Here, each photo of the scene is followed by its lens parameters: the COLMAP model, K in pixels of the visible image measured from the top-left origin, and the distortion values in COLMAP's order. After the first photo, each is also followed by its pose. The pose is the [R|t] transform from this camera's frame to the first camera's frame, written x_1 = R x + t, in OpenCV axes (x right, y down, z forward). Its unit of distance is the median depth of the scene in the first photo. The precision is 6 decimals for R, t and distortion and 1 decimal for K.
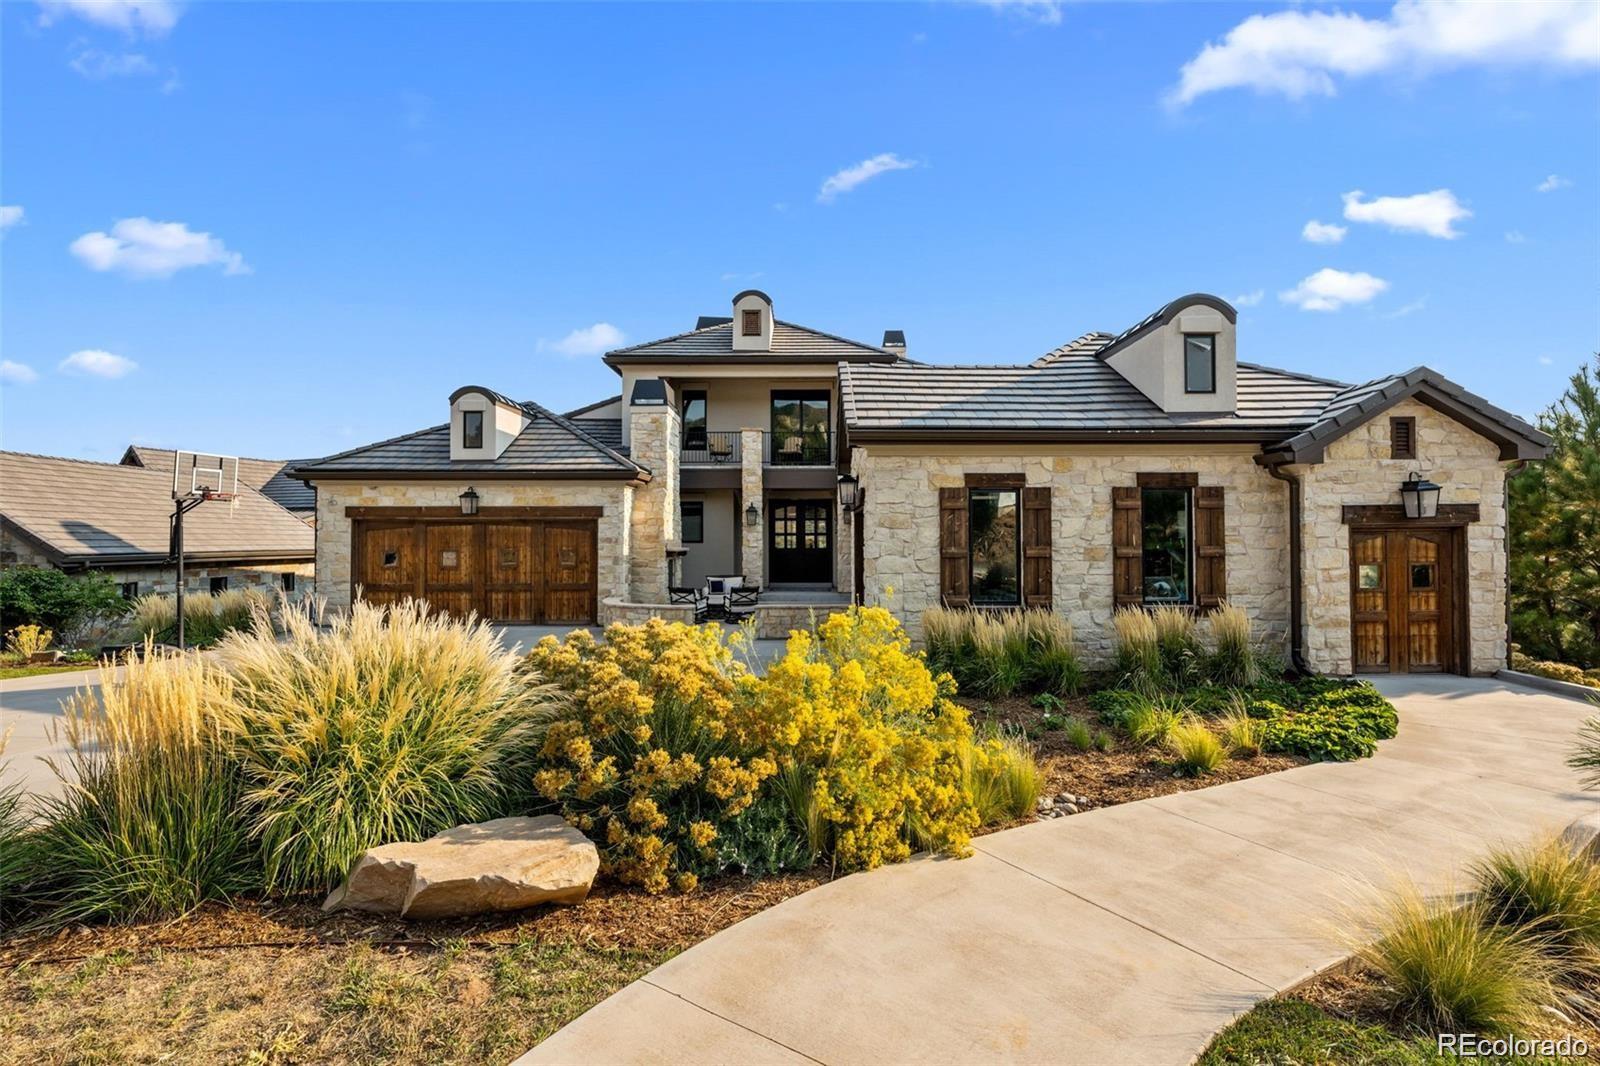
lens RADIAL K [[706.3, 0, 804.3], [0, 706.3, 530.2], [0, 0, 1]] dist [-0.000648, -0.000614]
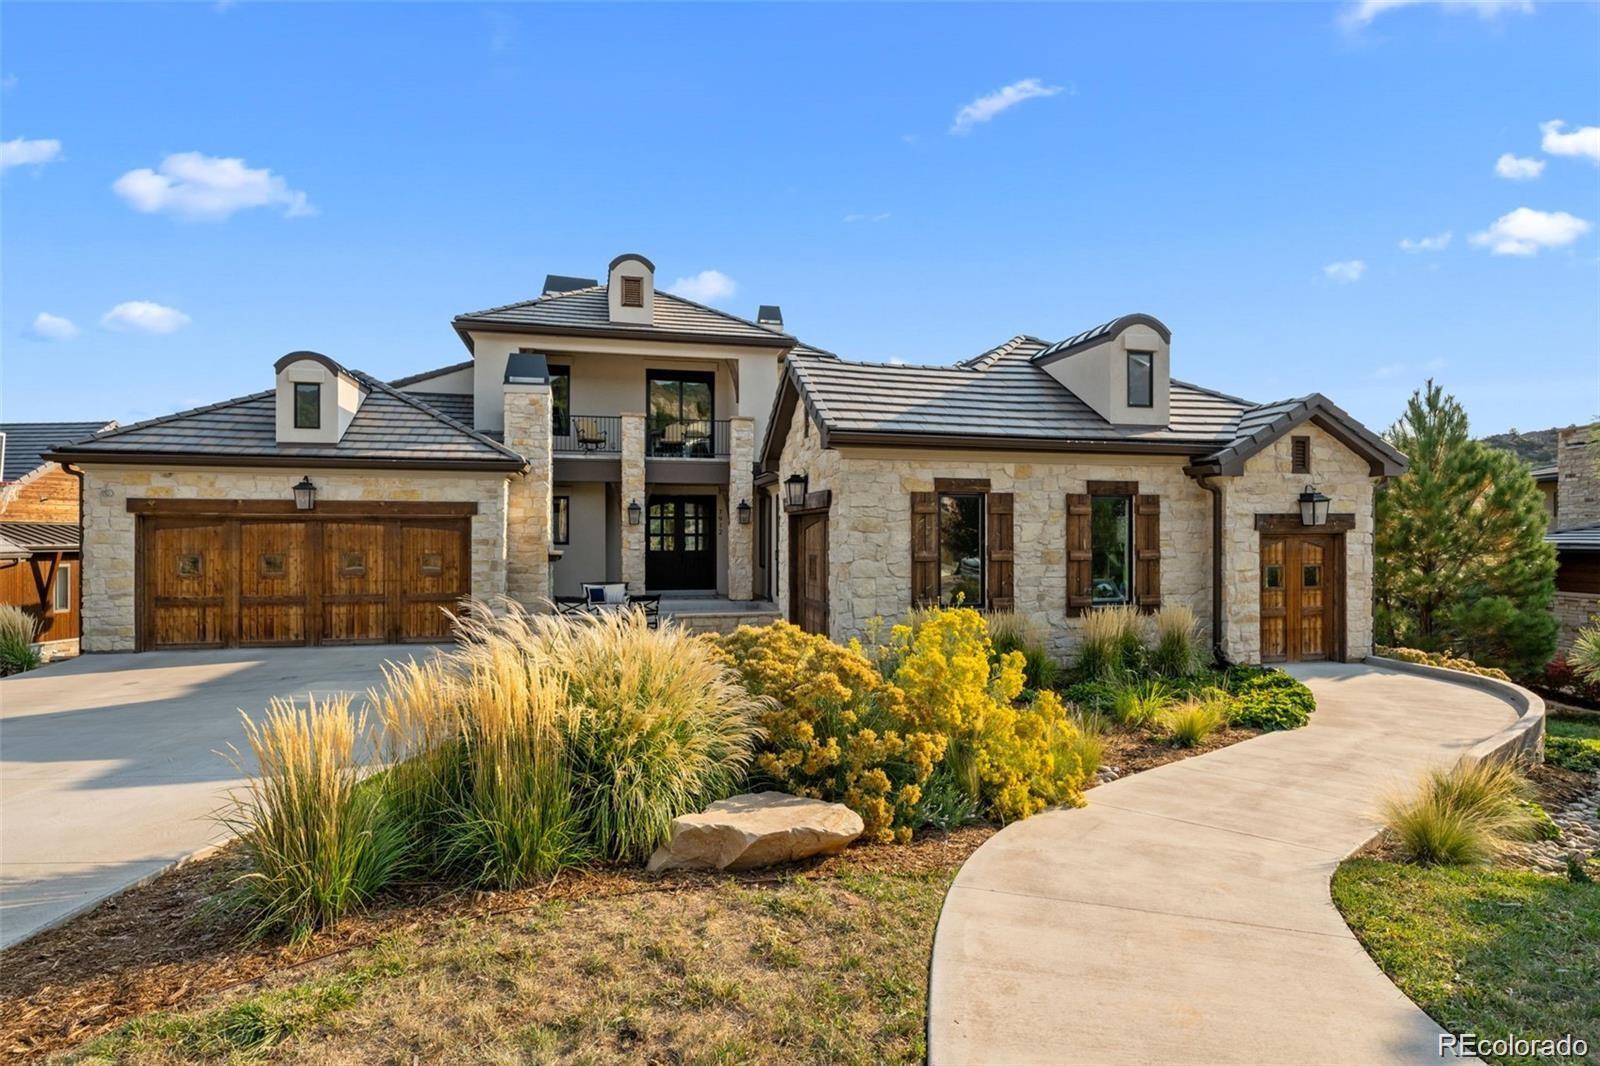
lens RADIAL K [[840.5, 0, 797.9], [0, 840.5, 541.2], [0, 0, 1]] dist [-0.003076, 0.001982]
pose [[0.972392, 0.001795, 0.233347, -0.239994], [-0.005571, 0.999864, 0.015523, -0.007689], [-0.233287, -0.016395, 0.972270, -0.120389]]
